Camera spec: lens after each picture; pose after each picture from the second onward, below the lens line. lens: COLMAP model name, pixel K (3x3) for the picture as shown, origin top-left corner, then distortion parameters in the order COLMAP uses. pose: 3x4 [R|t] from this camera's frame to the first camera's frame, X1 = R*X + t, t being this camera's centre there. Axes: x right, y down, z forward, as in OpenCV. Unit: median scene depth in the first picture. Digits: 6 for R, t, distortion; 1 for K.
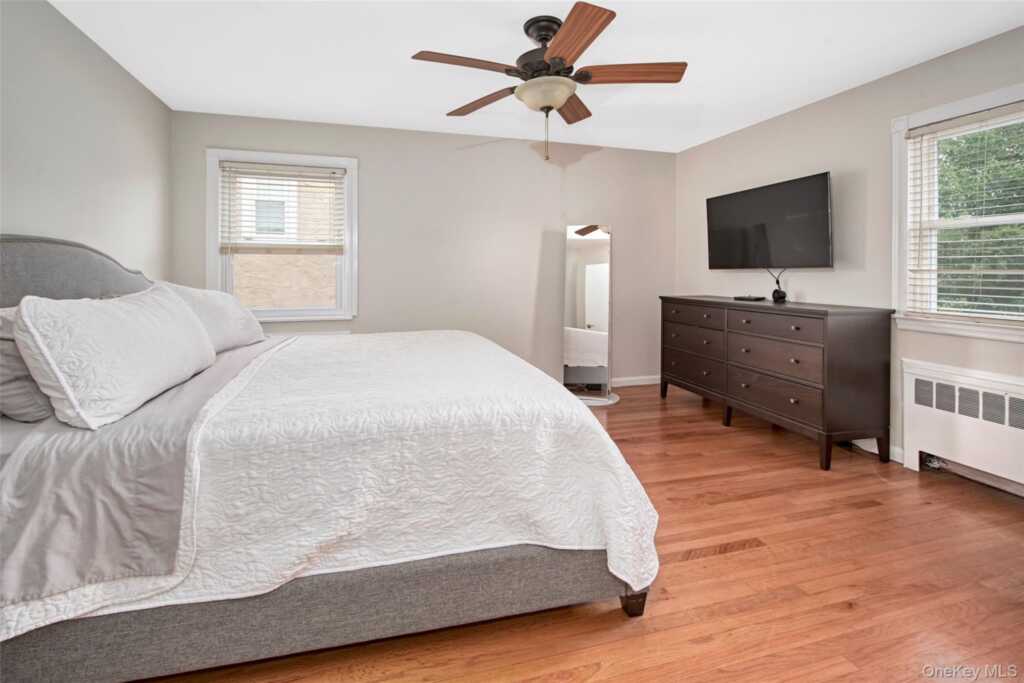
lens RADIAL K [[464.0, 0, 509.5], [0, 464.0, 278.6], [0, 0, 1]] dist [-0.000671, -0.000196]
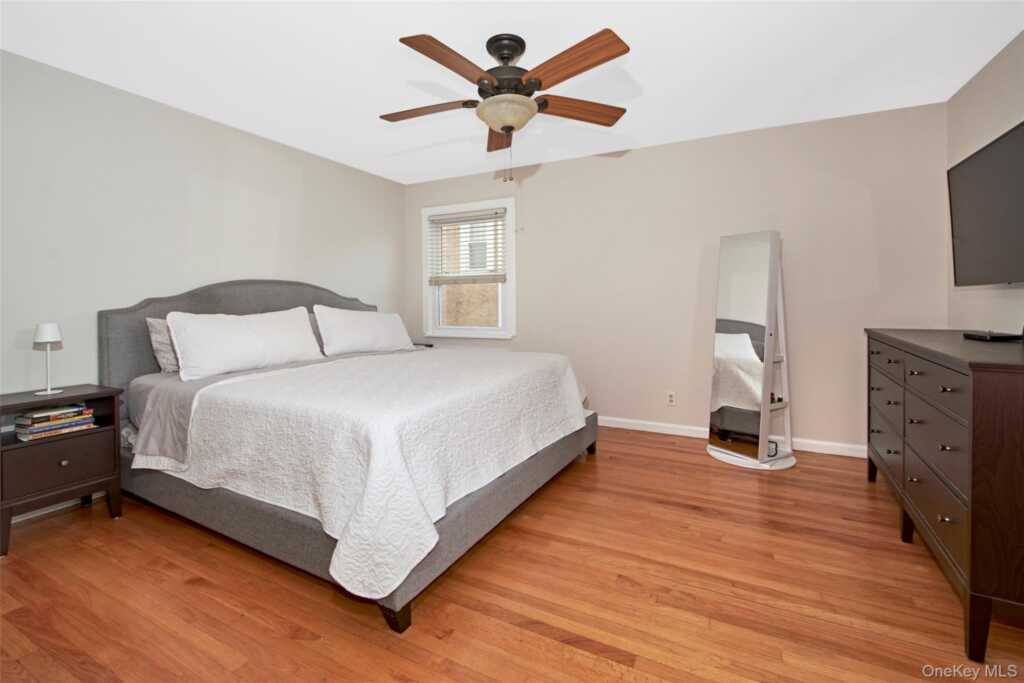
lens RADIAL K [[471.2, 0, 512.3], [0, 471.2, 309.3], [0, 0, 1]] dist [0.000939, -0.000325]
pose [[0.723036, 0.005785, -0.690786, 0.770504], [0.001568, 0.999949, 0.010016, 0.004547], [0.690808, -0.008325, 0.722990, 0.283221]]
